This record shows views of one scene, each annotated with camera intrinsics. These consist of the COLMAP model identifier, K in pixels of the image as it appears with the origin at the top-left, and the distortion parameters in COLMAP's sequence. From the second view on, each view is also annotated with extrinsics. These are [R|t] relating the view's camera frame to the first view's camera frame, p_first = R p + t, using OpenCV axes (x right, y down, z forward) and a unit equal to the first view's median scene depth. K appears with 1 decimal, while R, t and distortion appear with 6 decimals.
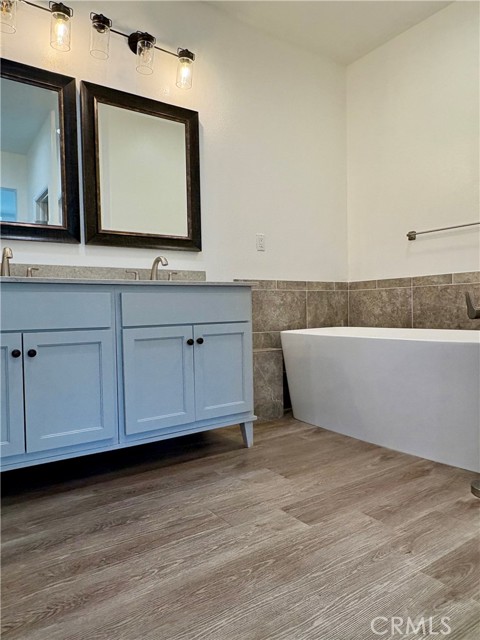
lens RADIAL K [[438.0, 0, 239.4], [0, 438.0, 320.1], [0, 0, 1]] dist [-0.005781, 0.006028]
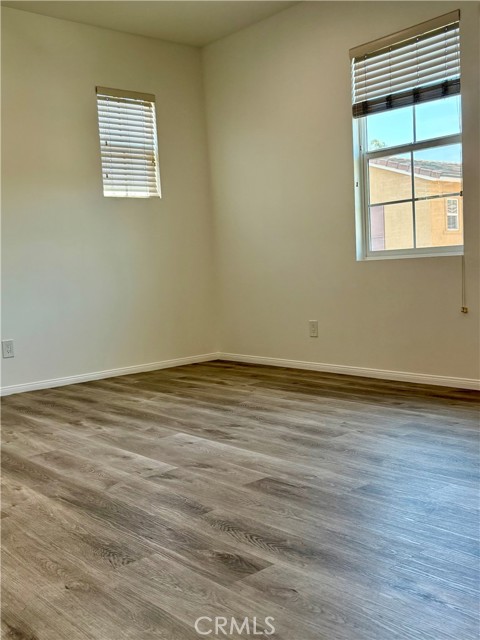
lens RADIAL K [[676.8, 0, 240.0], [0, 676.8, 322.2], [0, 0, 1]] dist [0.038982, 0.000000]
pose [[-0.097835, -0.056409, 0.993603, -0.971075], [0.073591, 0.995249, 0.063749, -0.030437], [-0.992478, 0.079357, -0.093219, 1.081313]]
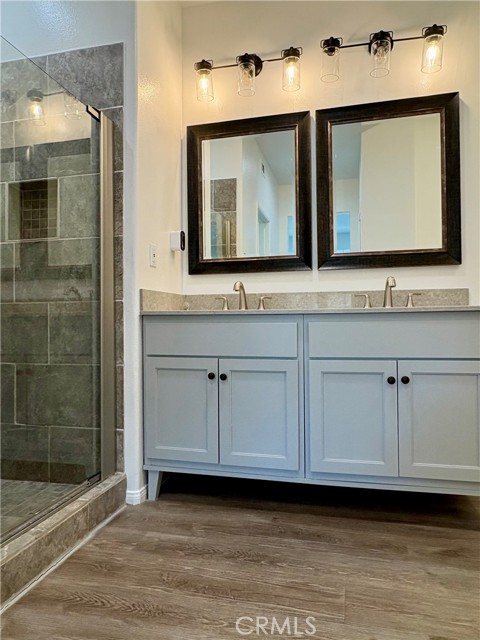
lens RADIAL K [[438.0, 0, 240.5], [0, 438.0, 319.8], [0, 0, 1]] dist [-0.005781, 0.006028]
pose [[0.654416, 0.009597, -0.756074, 0.358915], [-0.023967, 0.999680, -0.008055, -0.056167], [0.755755, 0.023392, 0.654437, 0.251328]]
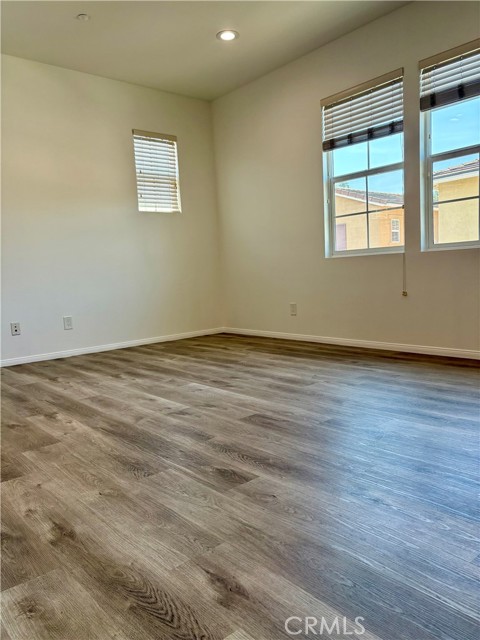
lens RADIAL K [[488.8, 0, 240.0], [0, 488.8, 318.2], [0, 0, 1]] dist [0.044471, -0.008871]
pose [[-0.095168, -0.075797, 0.992571, -0.921154], [0.072280, 0.993939, 0.082831, 0.002290], [-0.992834, 0.079626, -0.089113, 1.065864]]
